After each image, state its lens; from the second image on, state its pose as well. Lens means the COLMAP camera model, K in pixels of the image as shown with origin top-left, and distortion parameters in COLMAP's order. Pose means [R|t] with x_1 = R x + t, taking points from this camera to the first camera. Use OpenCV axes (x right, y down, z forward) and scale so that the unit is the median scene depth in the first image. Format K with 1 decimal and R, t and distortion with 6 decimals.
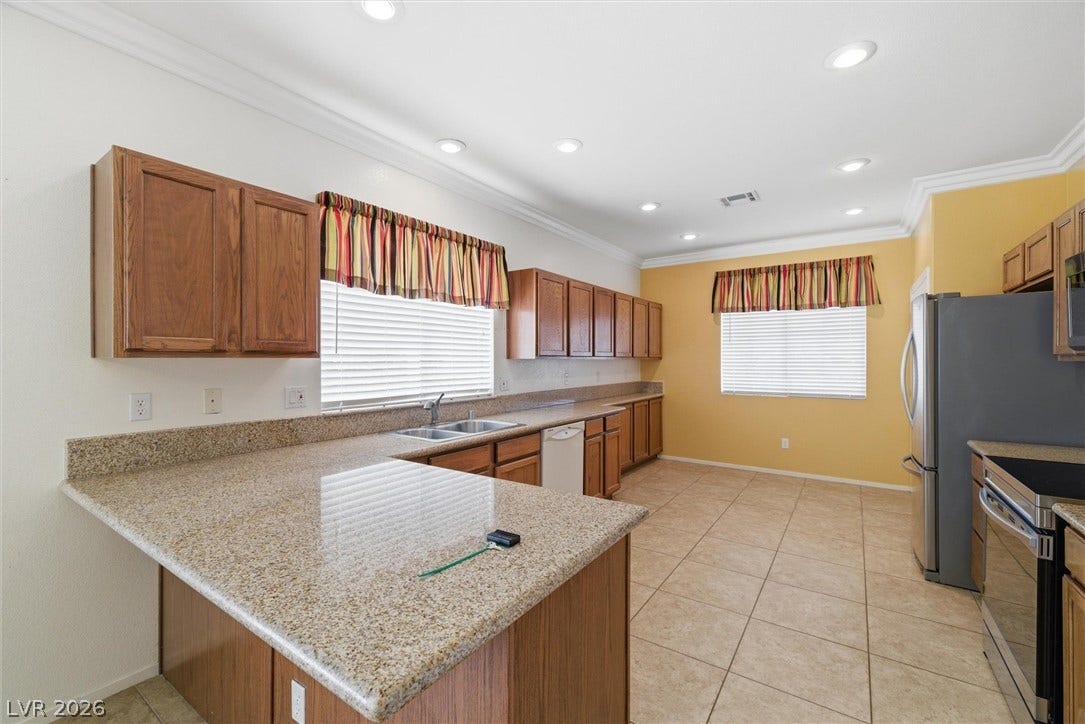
lens RADIAL K [[454.5, 0, 541.1], [0, 454.5, 359.1], [0, 0, 1]] dist [0.006051, -0.001553]
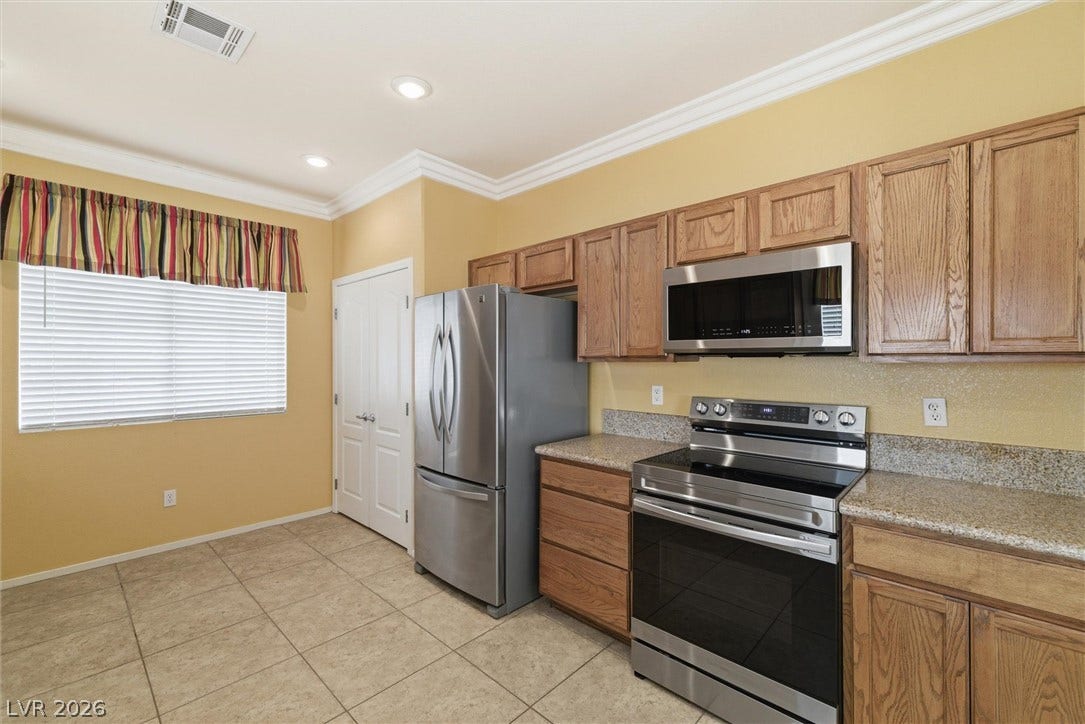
lens RADIAL K [[454.5, 0, 542.3], [0, 454.5, 360.2], [0, 0, 1]] dist [0.006051, -0.001553]
pose [[0.156072, 0.002000, 0.987744, 0.007900], [0.000461, 0.999998, -0.002098, 0.000932], [-0.987746, 0.000783, 0.156070, 0.419615]]
